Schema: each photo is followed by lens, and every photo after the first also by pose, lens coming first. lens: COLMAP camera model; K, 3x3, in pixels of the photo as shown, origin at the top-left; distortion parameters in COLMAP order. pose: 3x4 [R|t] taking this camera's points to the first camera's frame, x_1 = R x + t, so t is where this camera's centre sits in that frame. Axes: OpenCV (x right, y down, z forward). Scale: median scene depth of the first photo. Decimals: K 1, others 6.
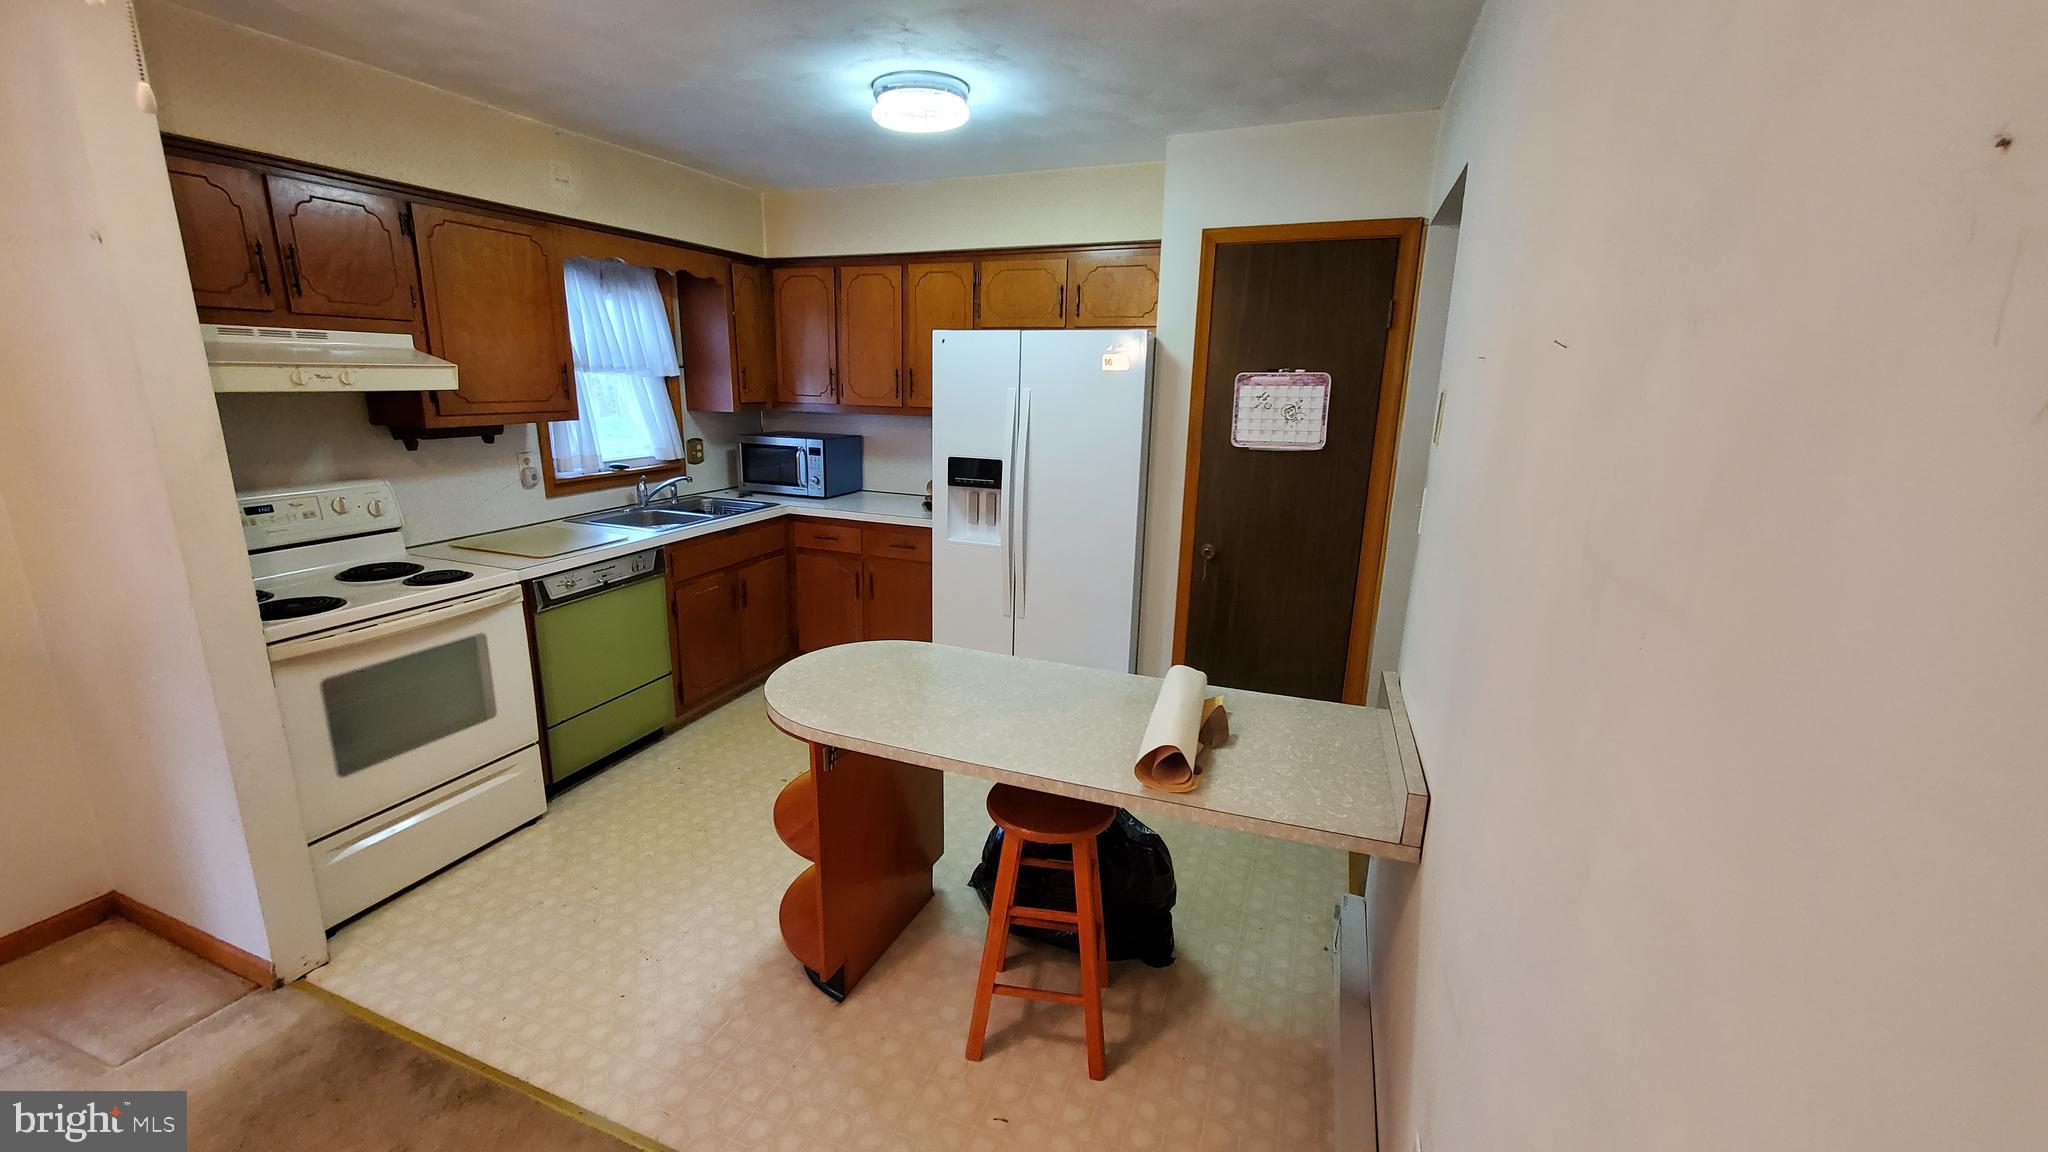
lens RADIAL K [[808.5, 0, 1002.3], [0, 808.5, 571.4], [0, 0, 1]] dist [-0.000554, -0.000336]
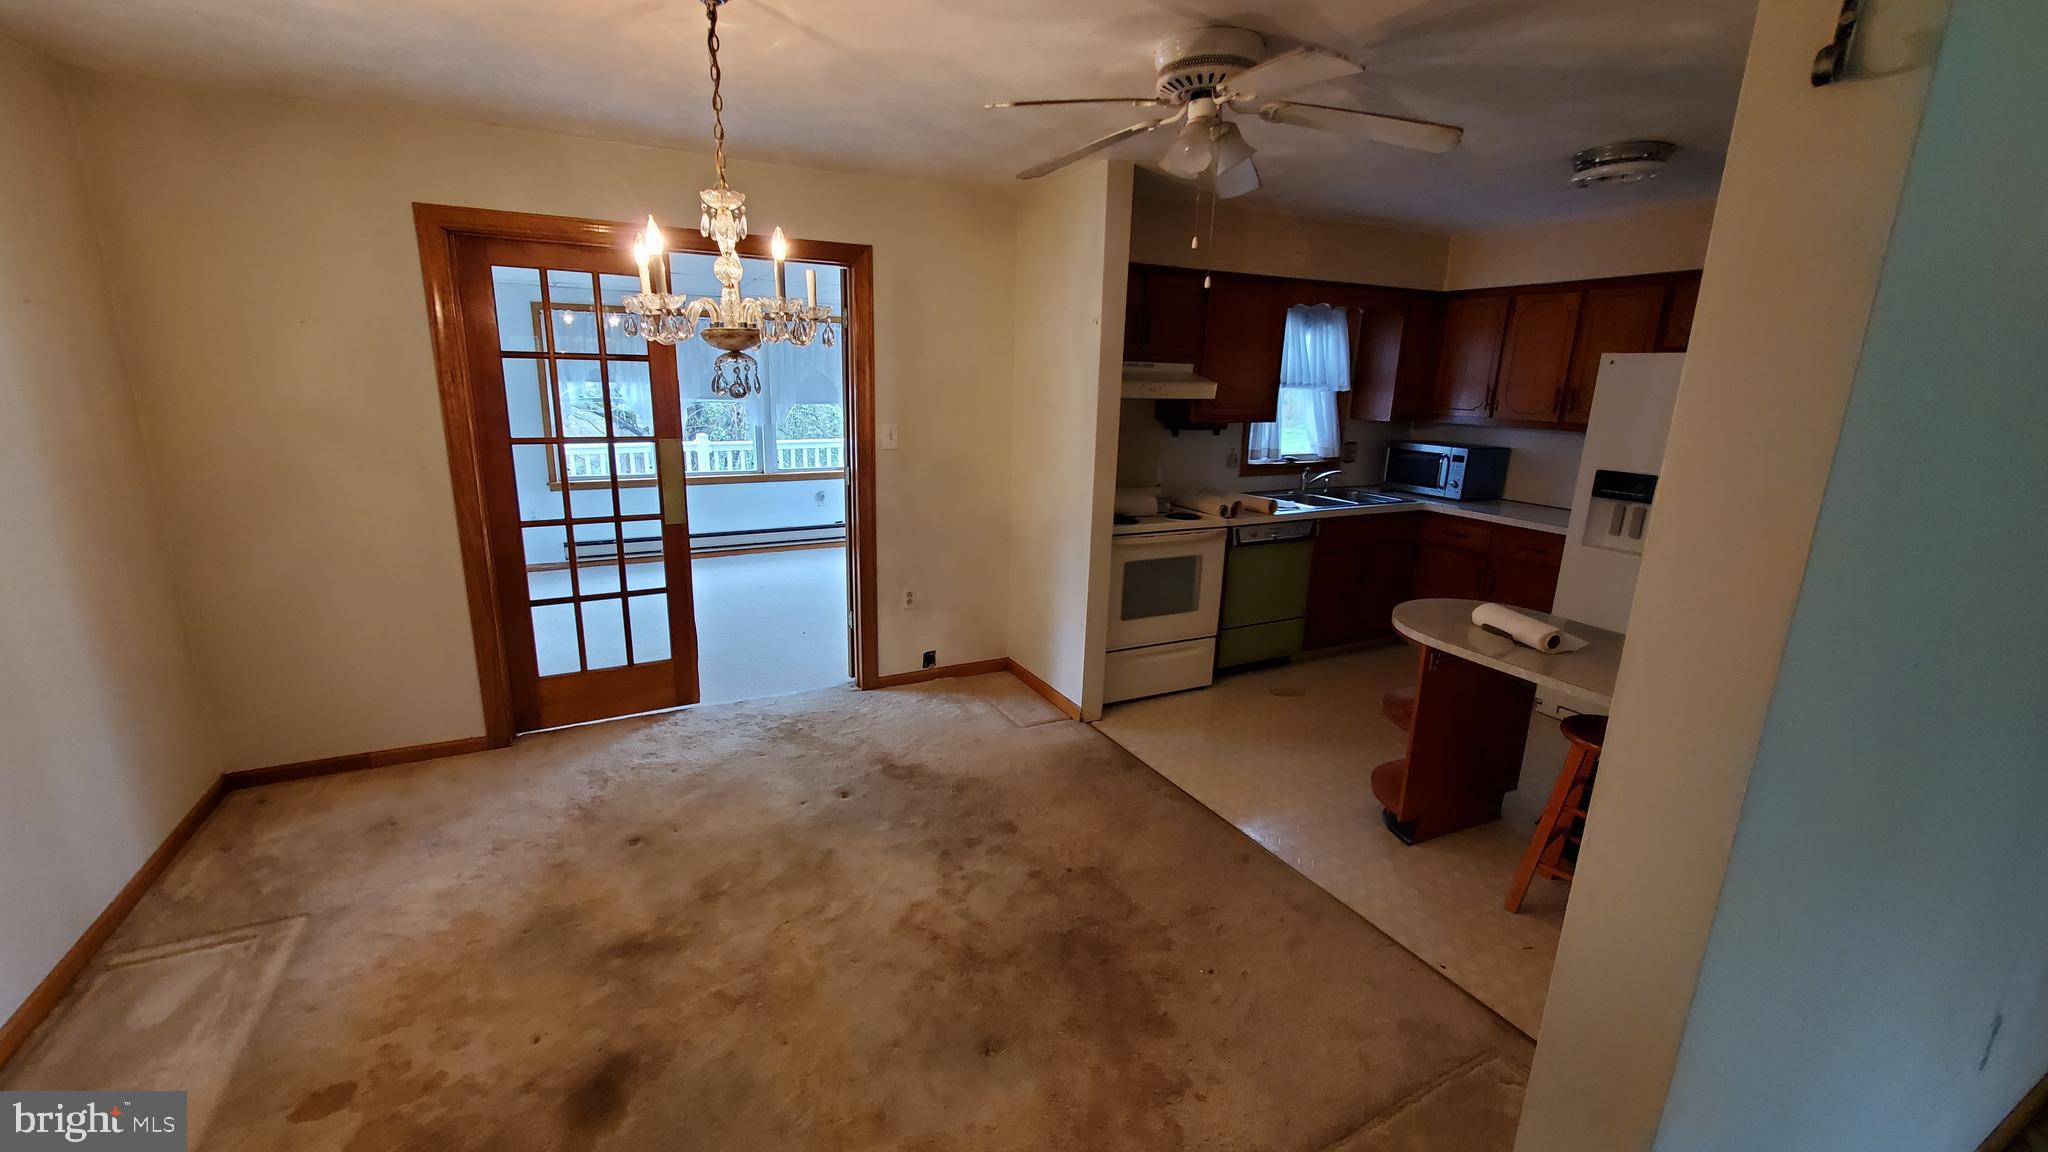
lens RADIAL K [[808.5, 0, 1002.3], [0, 808.5, 571.4], [0, 0, 1]] dist [-0.000554, -0.000336]
pose [[0.743496, 0.158842, -0.649602, 0.065204], [-0.168233, 0.984568, 0.048199, 0.072644], [0.647234, 0.073449, 0.758745, -0.318141]]
